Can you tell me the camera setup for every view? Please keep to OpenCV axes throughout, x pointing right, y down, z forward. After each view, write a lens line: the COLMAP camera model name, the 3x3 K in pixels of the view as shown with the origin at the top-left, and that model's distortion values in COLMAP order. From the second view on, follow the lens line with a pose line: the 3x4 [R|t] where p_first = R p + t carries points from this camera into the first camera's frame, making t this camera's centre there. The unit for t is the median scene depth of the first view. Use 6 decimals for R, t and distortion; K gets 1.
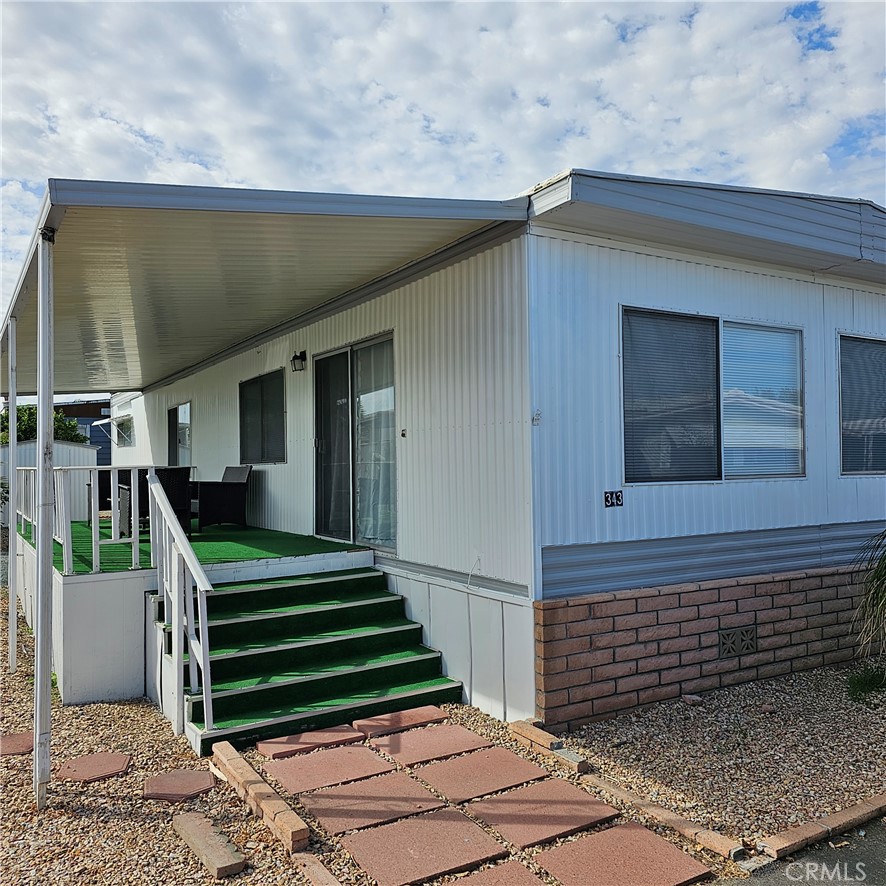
lens RADIAL K [[786.7, 0, 445.0], [0, 786.7, 439.0], [0, 0, 1]] dist [0.061921, -0.049761]
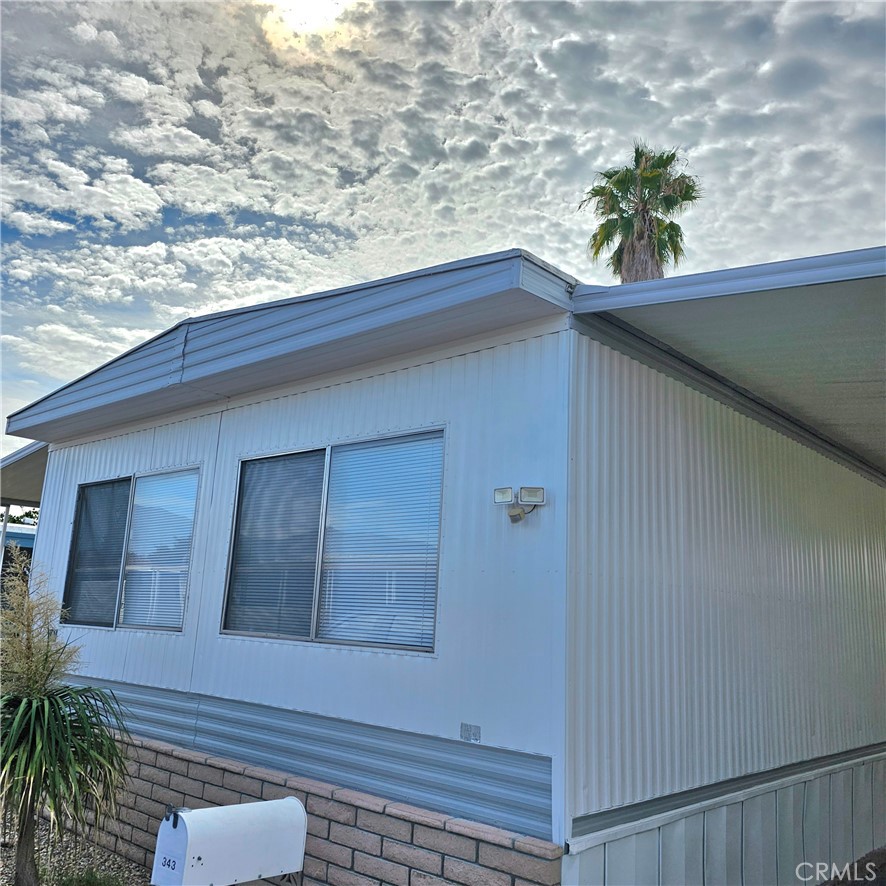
lens RADIAL K [[786.7, 0, 445.0], [0, 786.7, 439.0], [0, 0, 1]] dist [0.061921, -0.049761]
pose [[0.272920, -0.187273, -0.943633, 1.408684], [-0.028038, 0.978905, -0.202382, 0.009354], [0.961628, 0.081692, 0.261912, 1.036496]]
